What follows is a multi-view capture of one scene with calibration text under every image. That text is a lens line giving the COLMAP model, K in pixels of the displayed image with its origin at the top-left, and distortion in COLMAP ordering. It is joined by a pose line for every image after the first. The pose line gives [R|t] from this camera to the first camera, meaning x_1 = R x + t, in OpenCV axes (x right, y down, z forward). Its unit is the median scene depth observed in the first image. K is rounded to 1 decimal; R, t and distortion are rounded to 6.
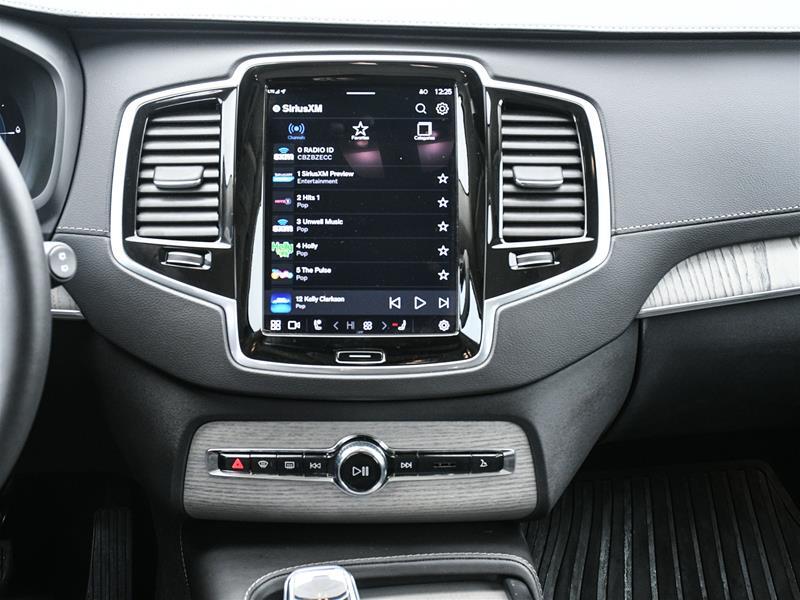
lens RADIAL K [[1499.7, 0, 399.6], [0, 1499.7, 300.0], [0, 0, 1]] dist [-0.047272, 0.000000]
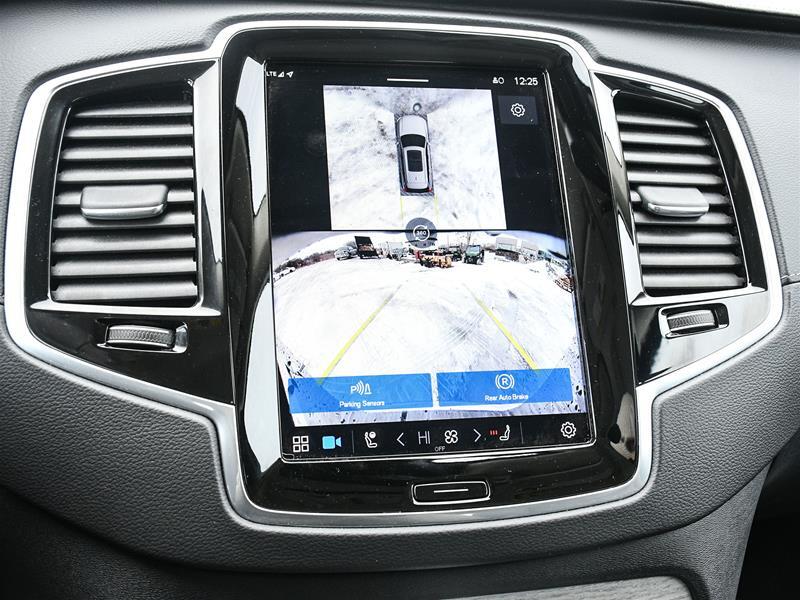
lens RADIAL K [[915.9, 0, 396.3], [0, 915.9, 301.2], [0, 0, 1]] dist [-0.017622, 0.000000]
pose [[0.981332, -0.023293, 0.190906, -0.111556], [0.041131, 0.995091, -0.090015, -0.005202], [-0.187872, 0.096187, 0.977472, 0.625344]]
